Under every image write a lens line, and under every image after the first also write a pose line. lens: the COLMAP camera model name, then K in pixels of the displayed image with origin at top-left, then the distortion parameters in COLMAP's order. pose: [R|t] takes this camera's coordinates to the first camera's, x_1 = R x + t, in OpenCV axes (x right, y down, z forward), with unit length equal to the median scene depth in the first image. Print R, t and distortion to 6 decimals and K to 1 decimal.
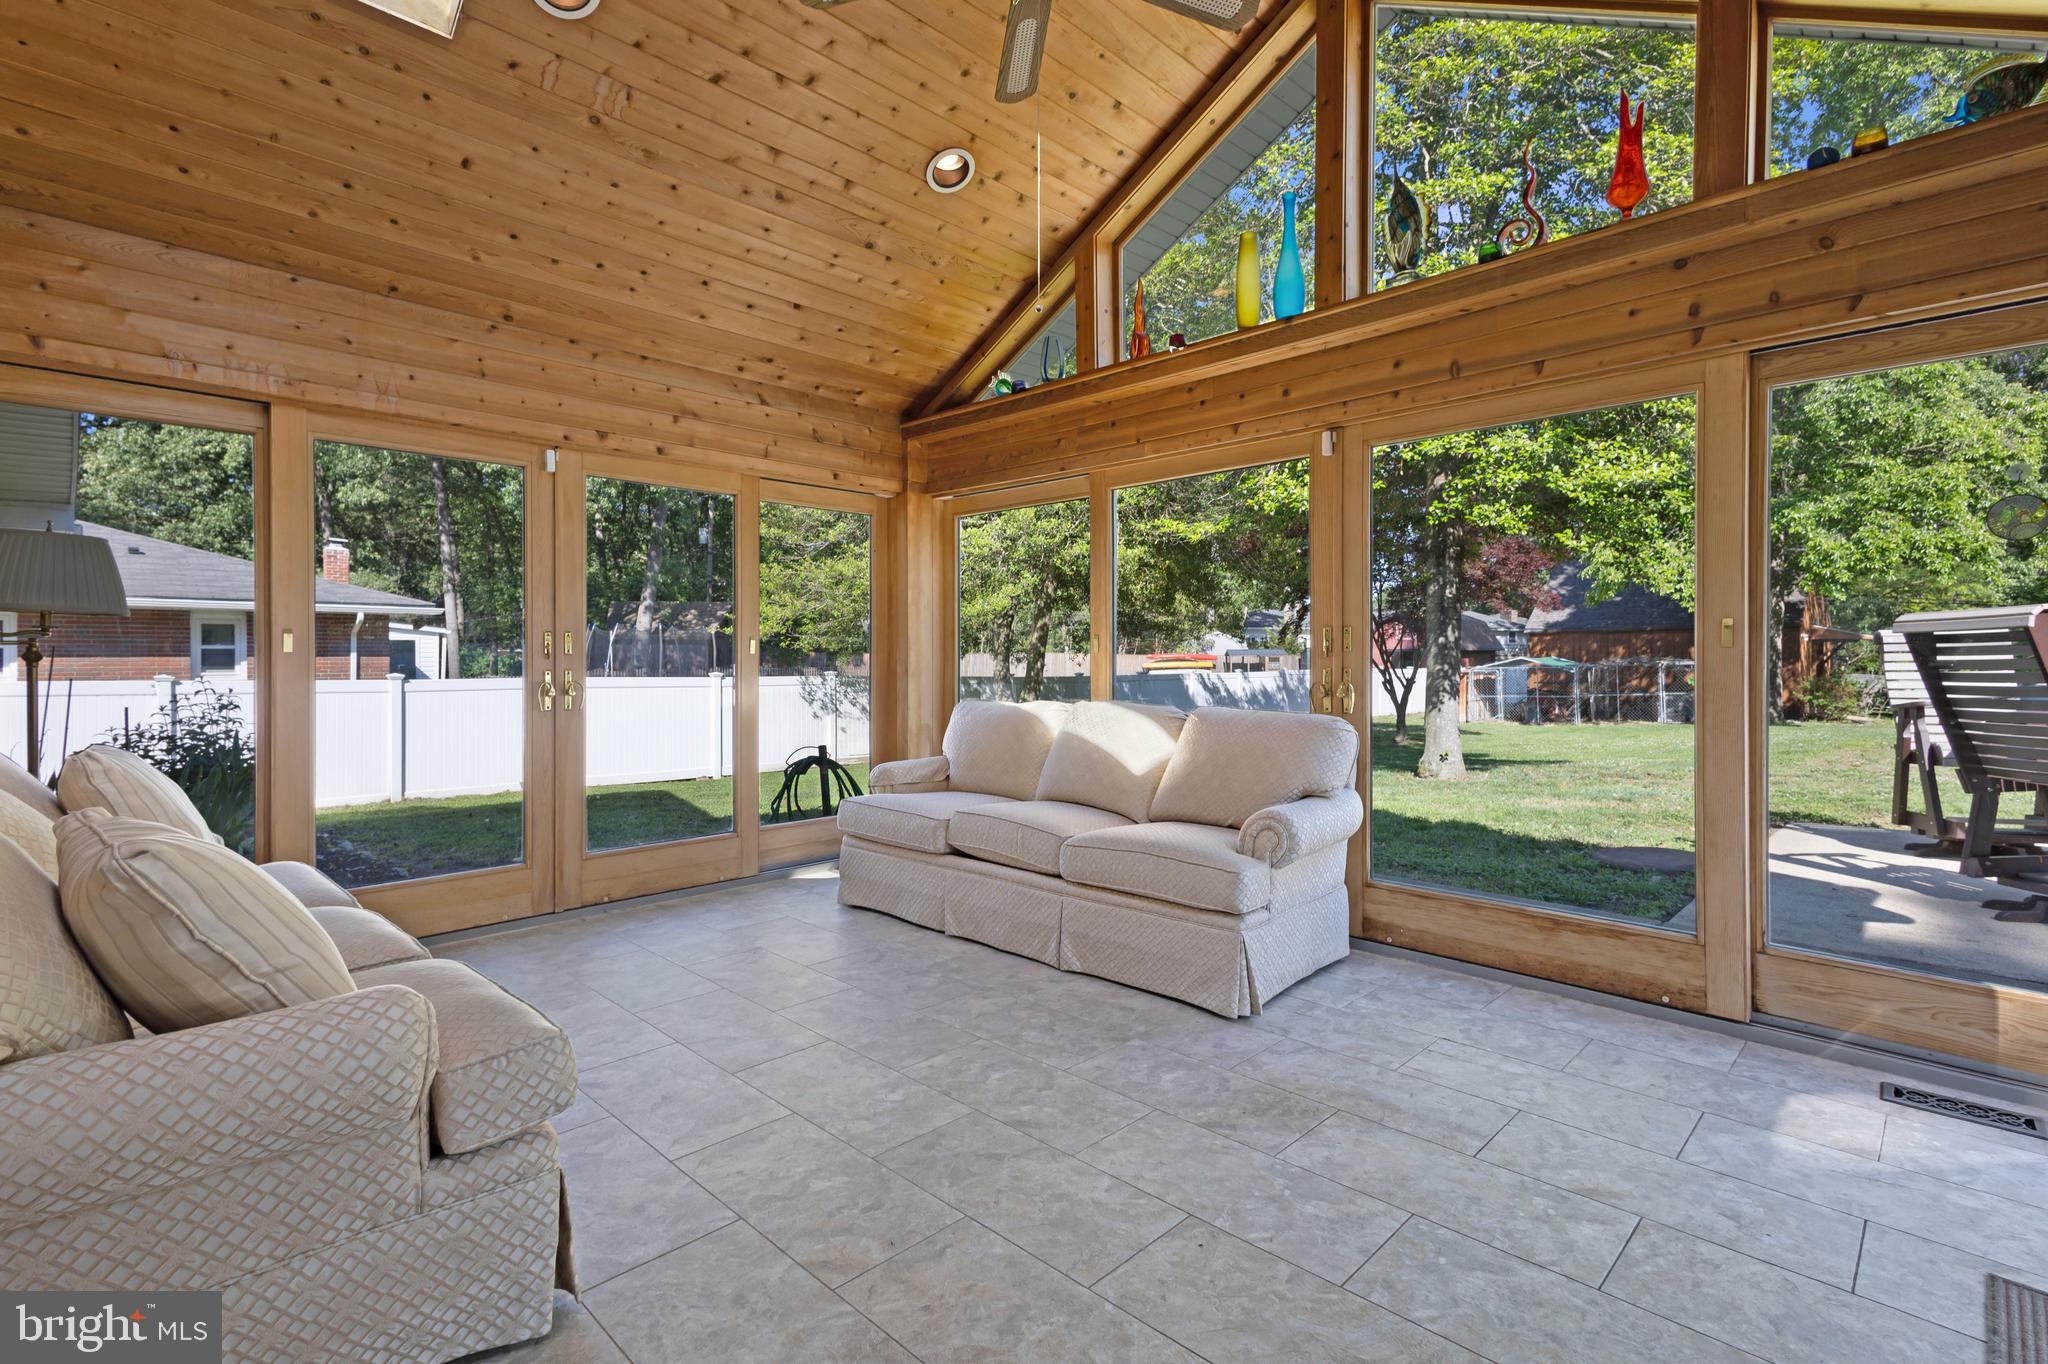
lens RADIAL K [[963.1, 0, 1008.6], [0, 963.1, 677.0], [0, 0, 1]] dist [0.026134, -0.003534]
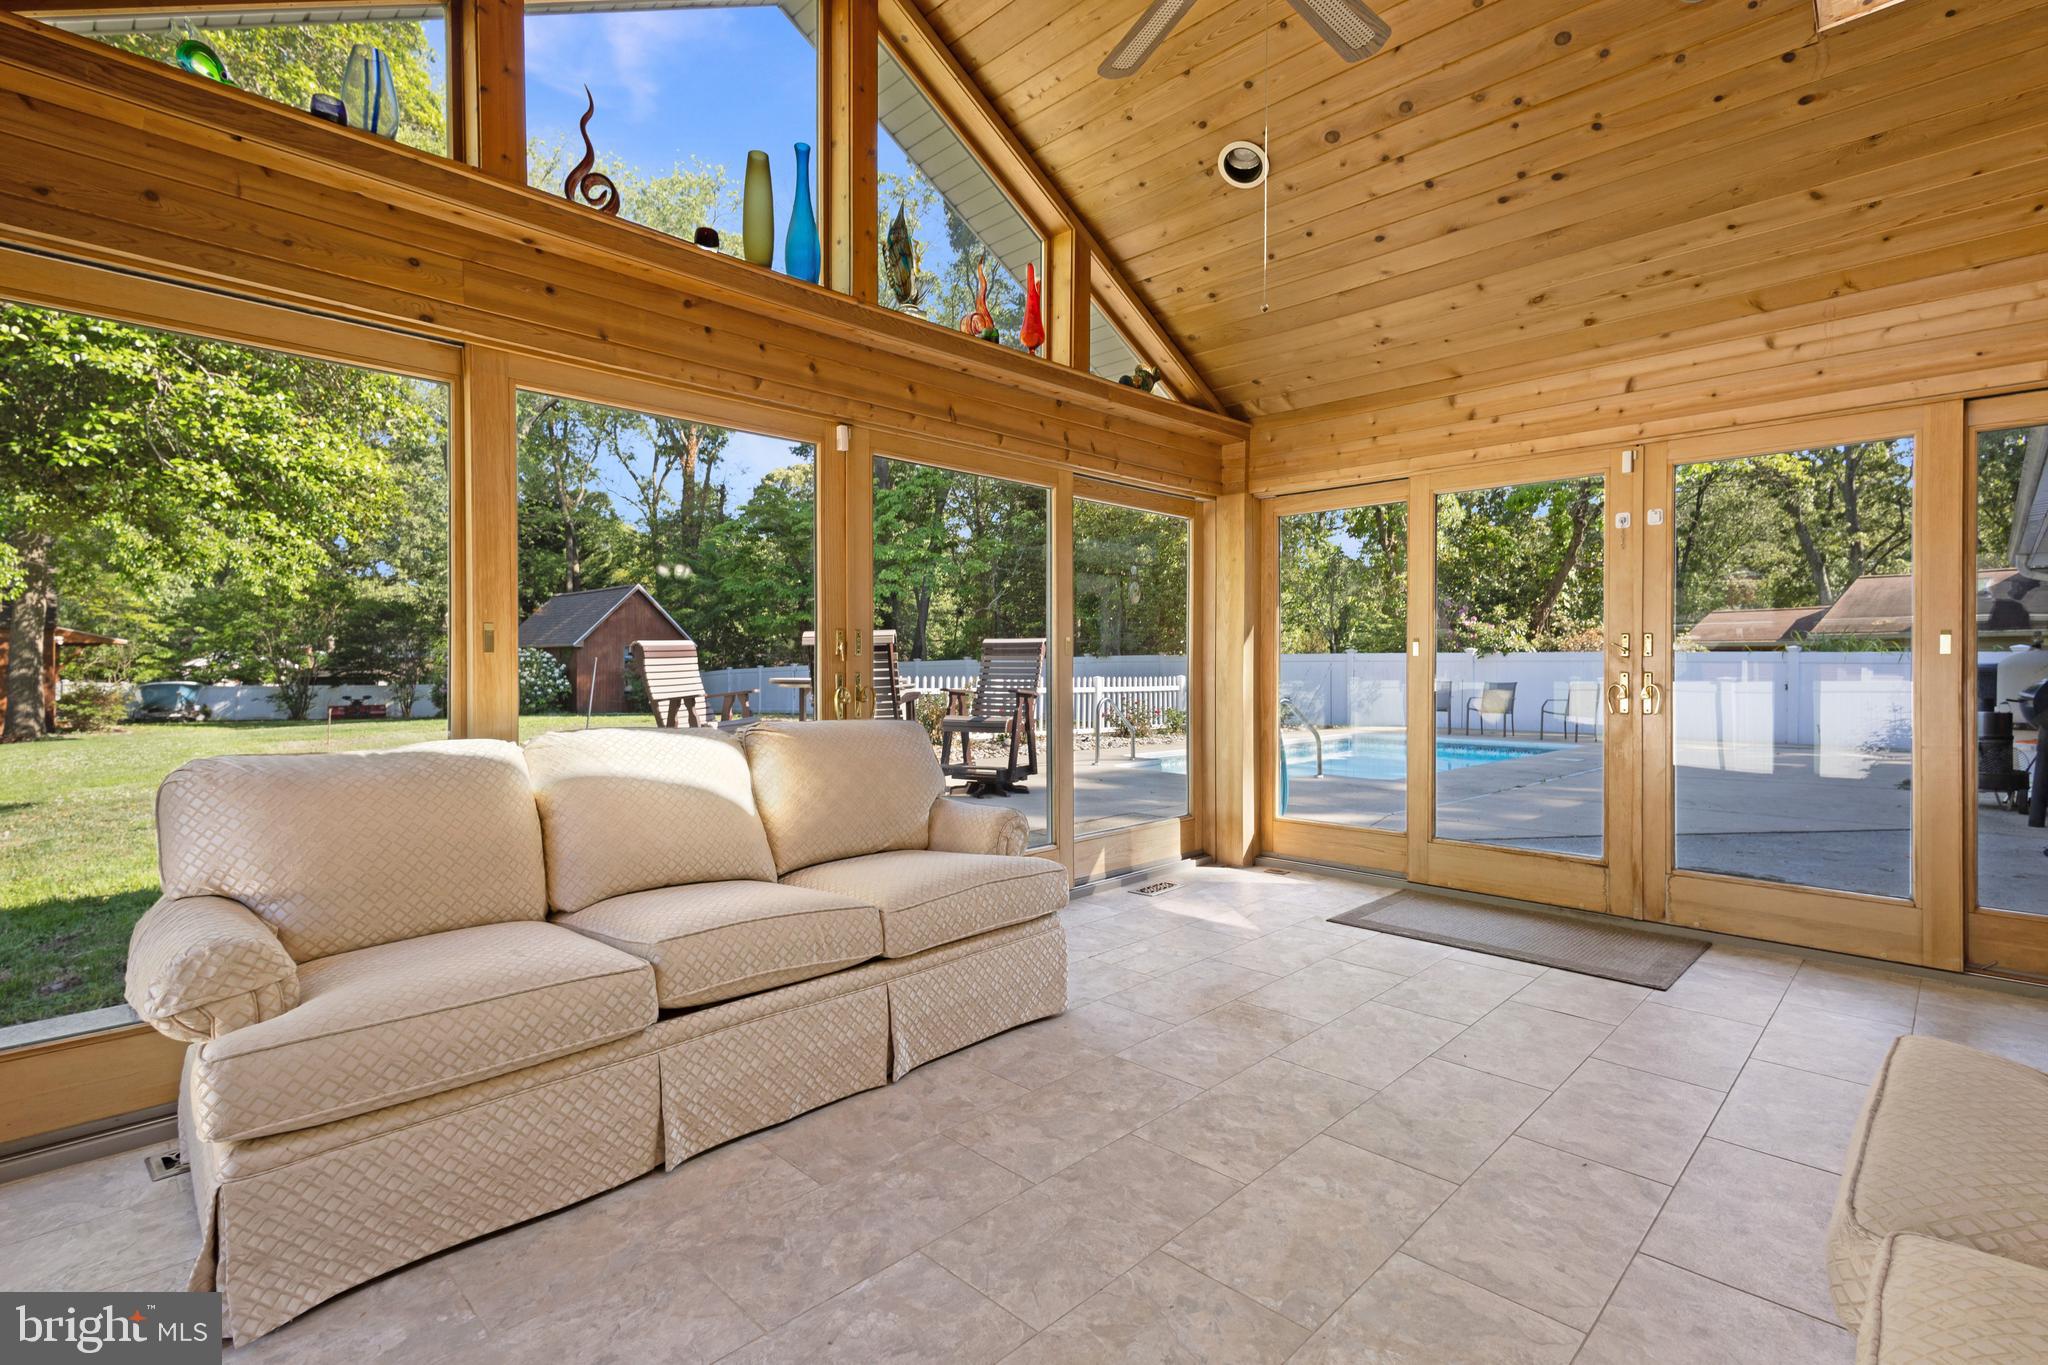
lens RADIAL K [[963.1, 0, 1036.5], [0, 963.1, 660.3], [0, 0, 1]] dist [0.026134, -0.003534]
pose [[-0.022126, 0.008032, 0.999723, -0.861158], [0.015546, 0.999850, -0.007689, -0.012631], [-0.999634, 0.015372, -0.022247, 1.130580]]
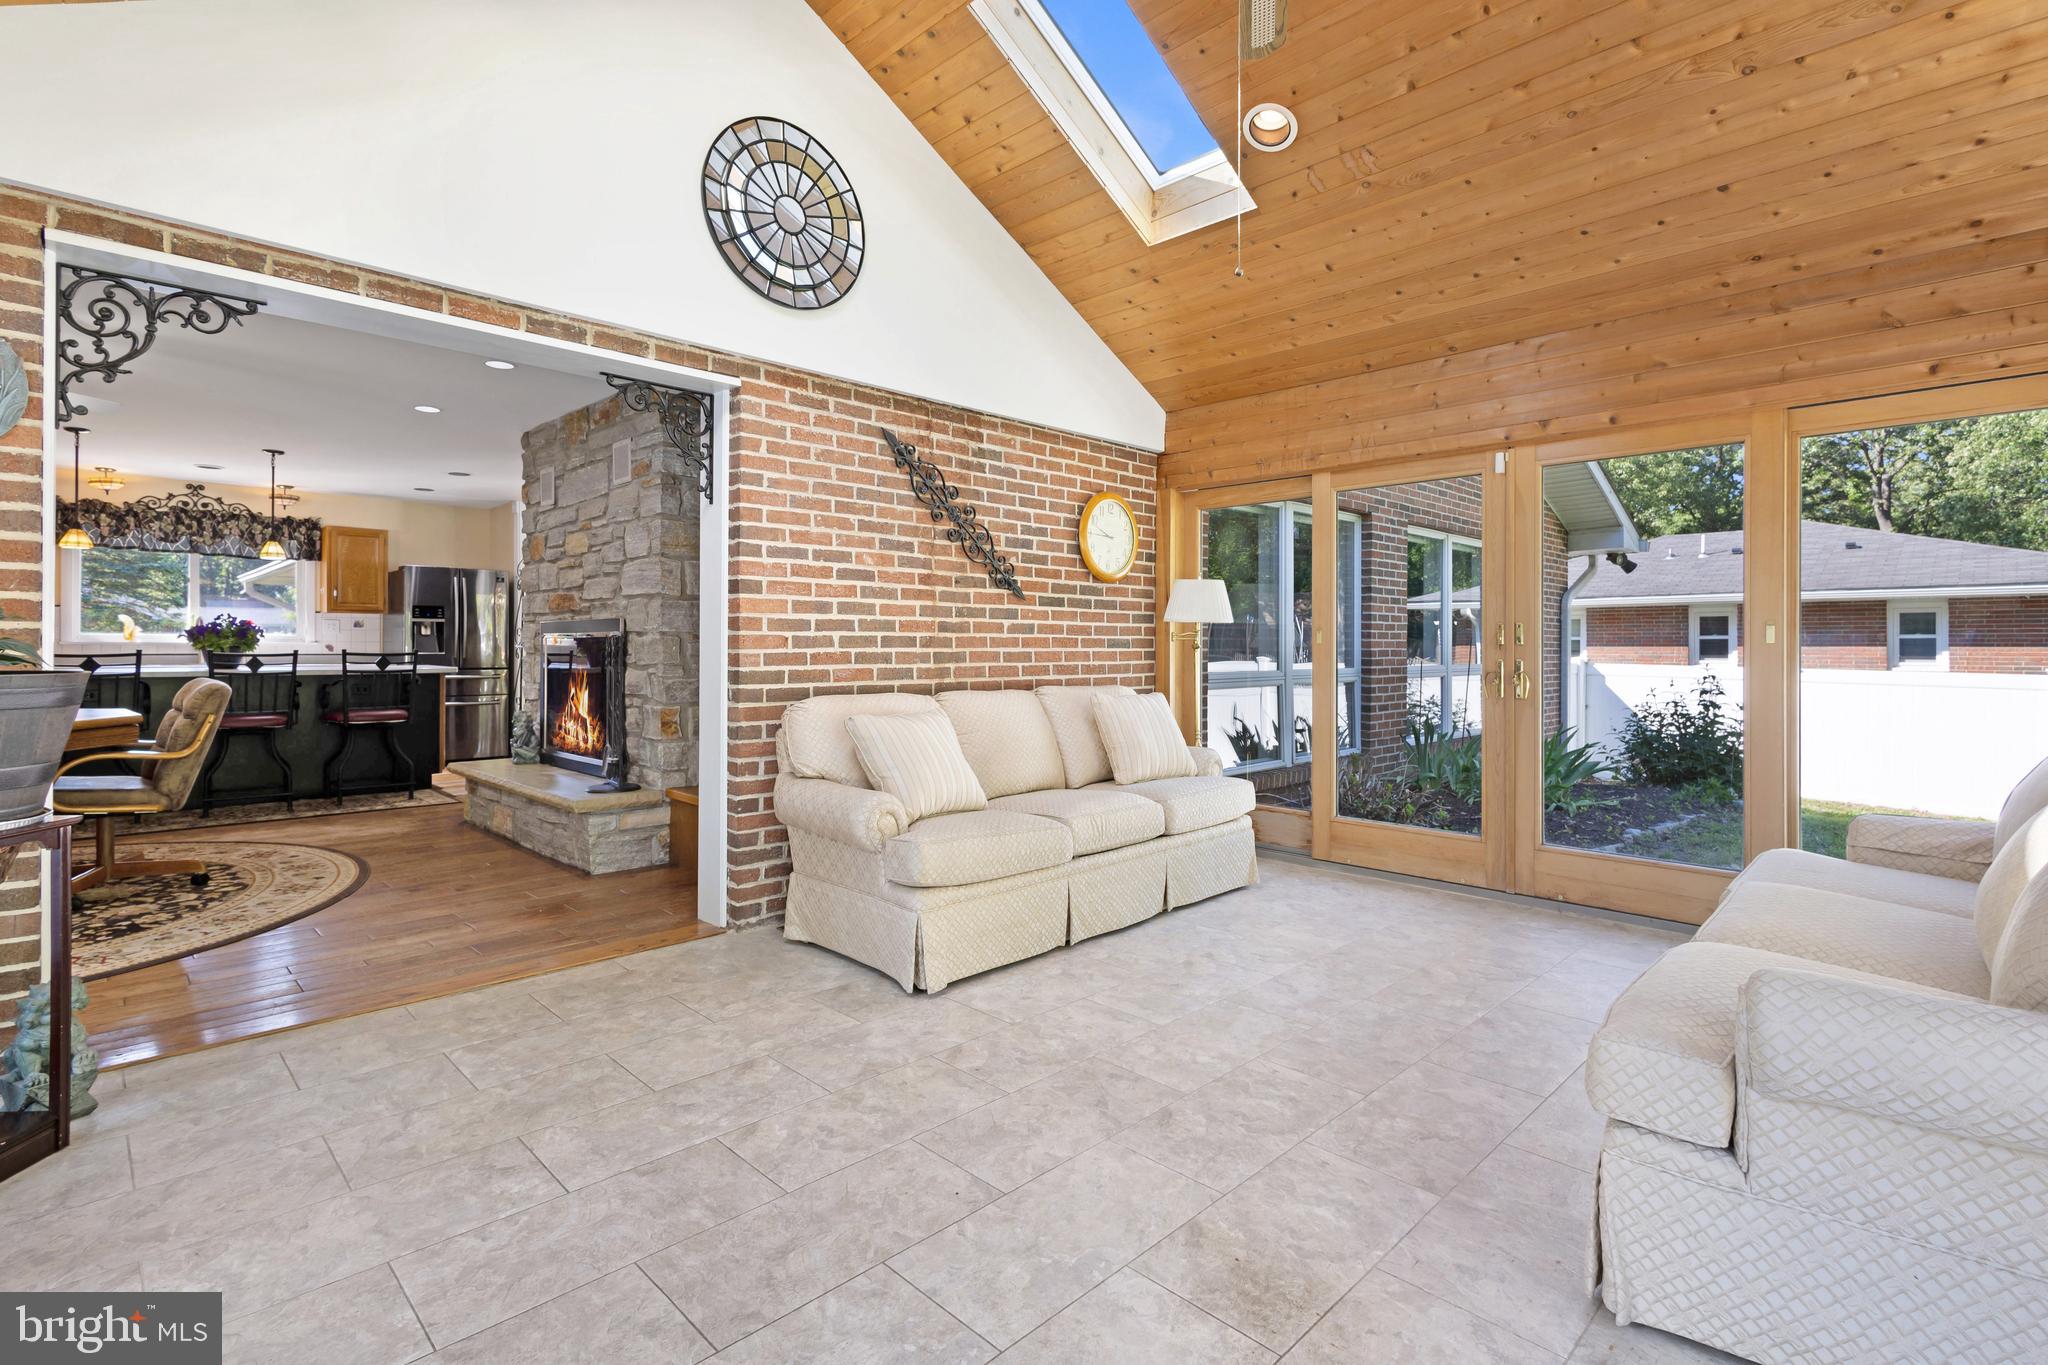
lens RADIAL K [[963.1, 0, 1032.1], [0, 963.1, 651.8], [0, 0, 1]] dist [0.026134, -0.003534]
pose [[0.004726, 0.006358, -0.999969, 0.860296], [-0.020294, 0.999774, 0.006261, -0.019230], [0.999783, 0.020263, 0.004853, 0.717751]]
